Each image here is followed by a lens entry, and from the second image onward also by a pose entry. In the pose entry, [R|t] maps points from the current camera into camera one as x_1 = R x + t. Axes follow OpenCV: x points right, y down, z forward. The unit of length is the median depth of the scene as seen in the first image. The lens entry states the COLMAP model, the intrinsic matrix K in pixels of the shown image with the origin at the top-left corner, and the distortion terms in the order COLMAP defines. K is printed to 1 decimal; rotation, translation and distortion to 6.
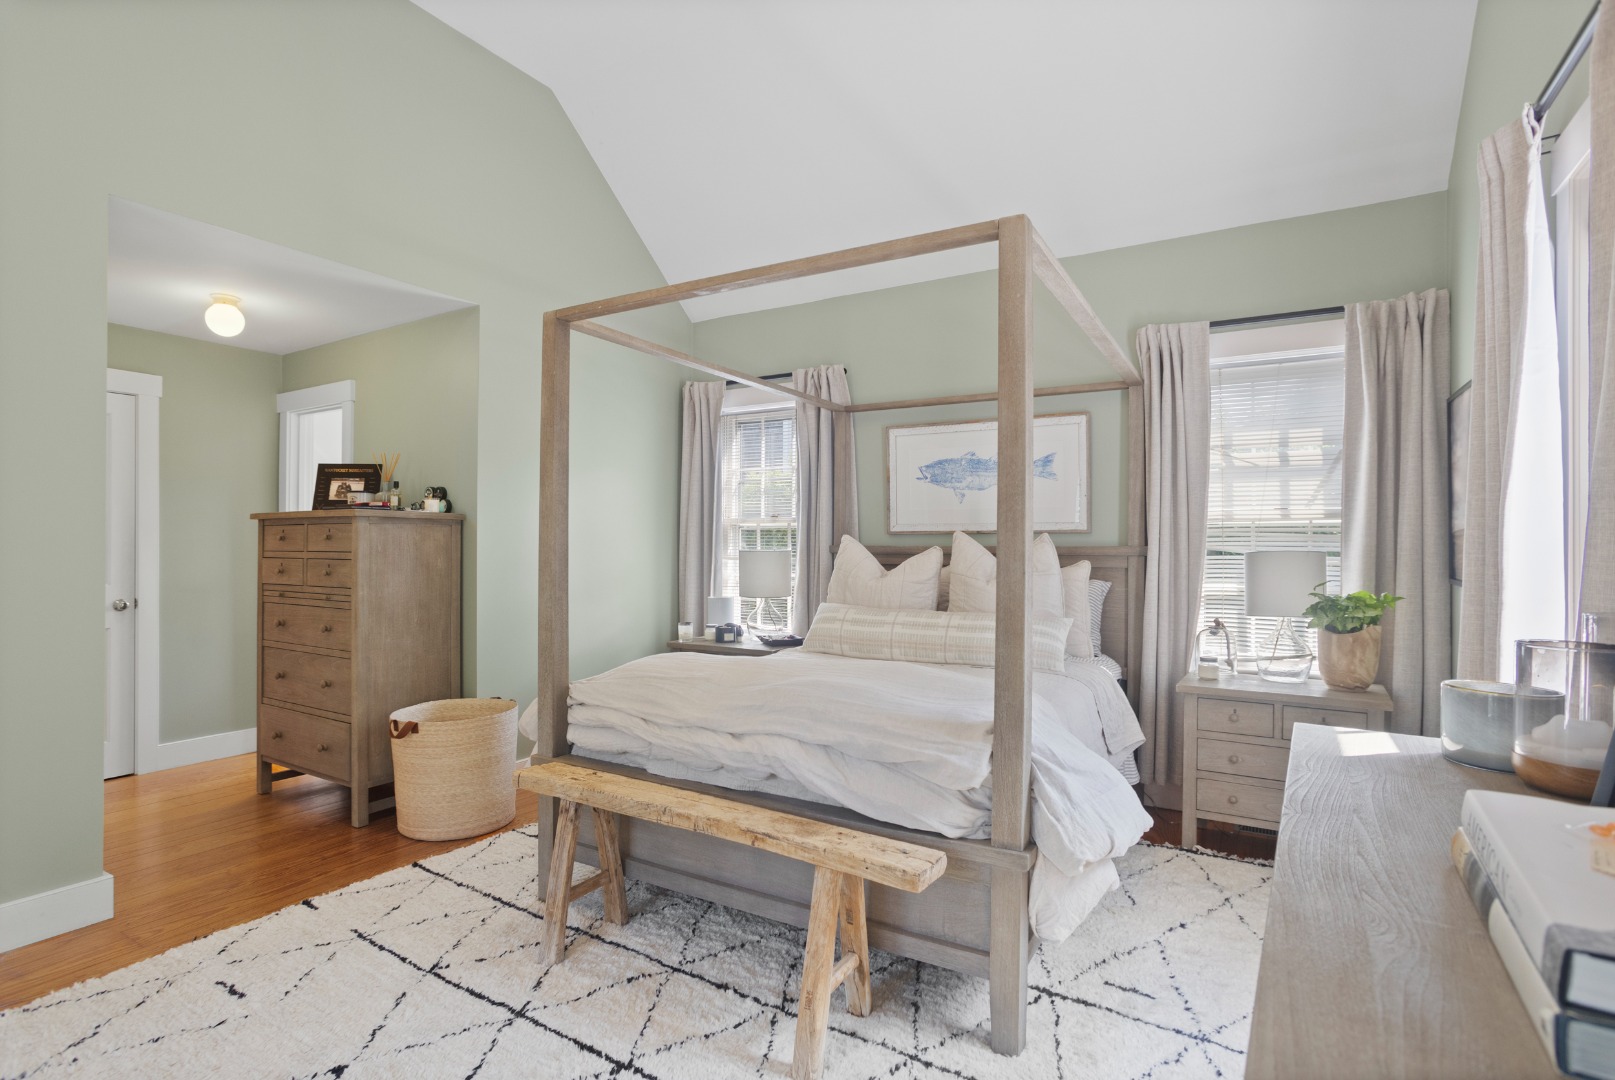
lens RADIAL K [[794.0, 0, 803.2], [0, 794.0, 552.0], [0, 0, 1]] dist [-0.066650, 0.043574]
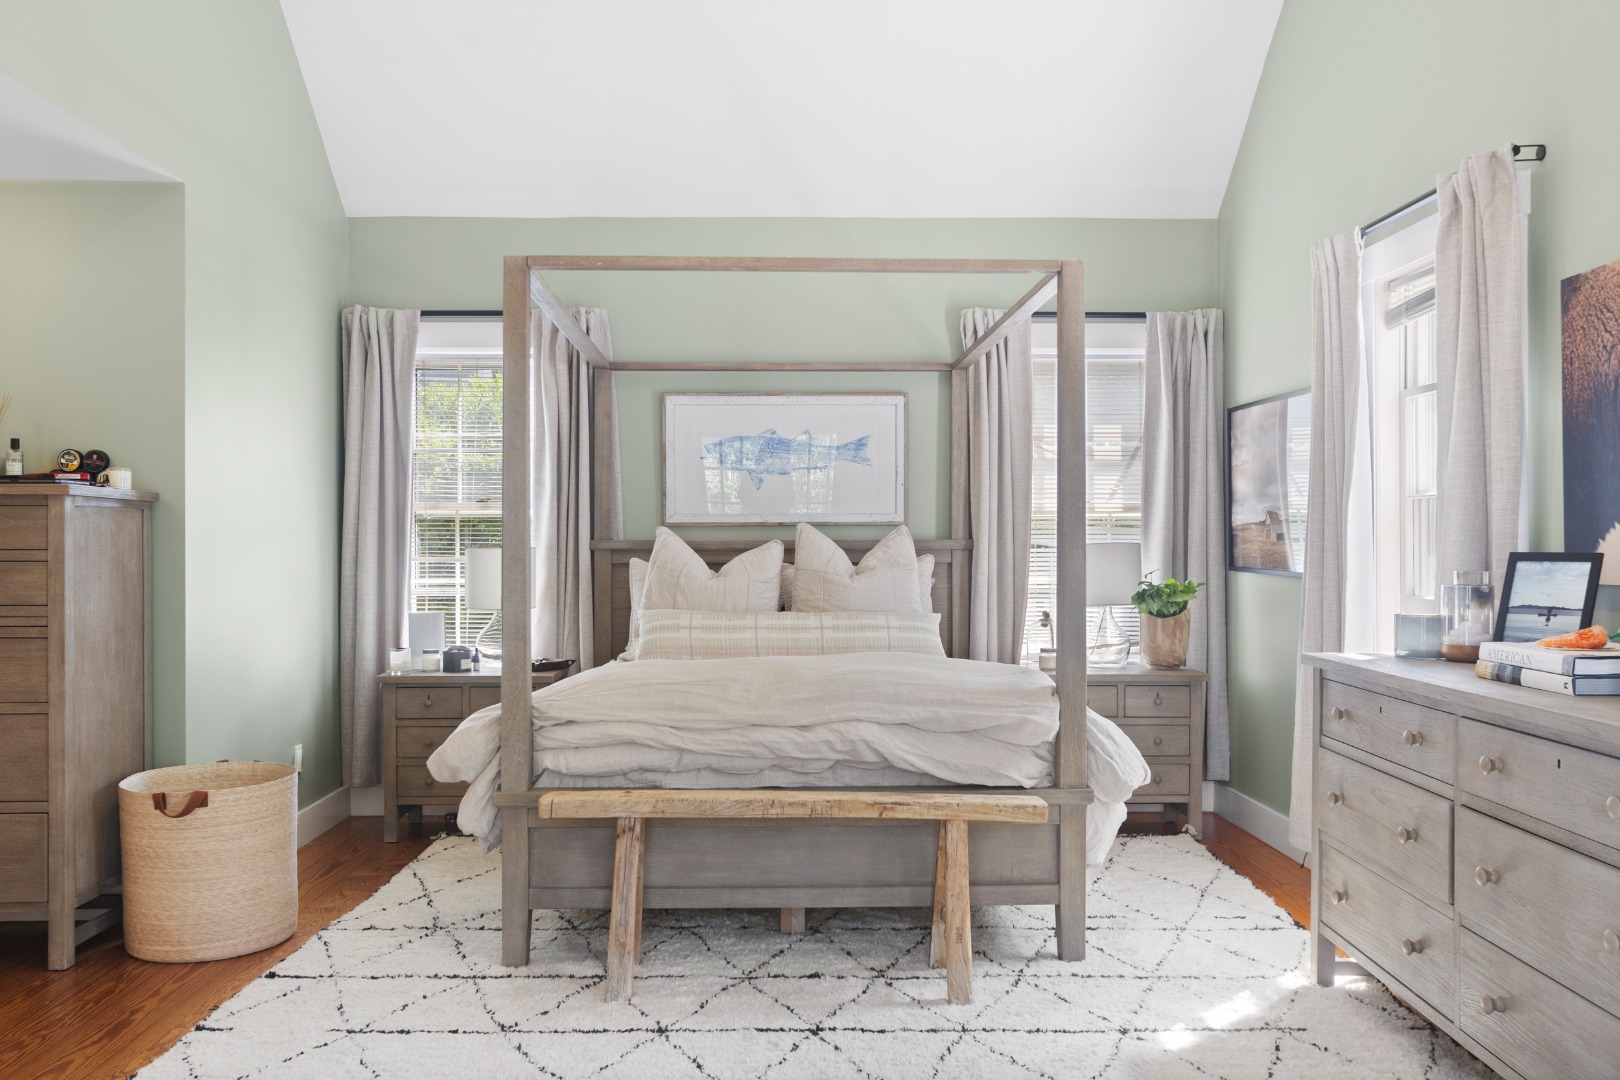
lens RADIAL K [[1276.0, 0, 809.7], [0, 1276.0, 580.3], [0, 0, 1]] dist [-0.025233, 0.002763]
pose [[0.850755, -0.018258, 0.525245, -0.631409], [0.007873, 0.999727, 0.021998, 0.007788], [-0.525503, -0.014579, 0.850667, -0.252702]]
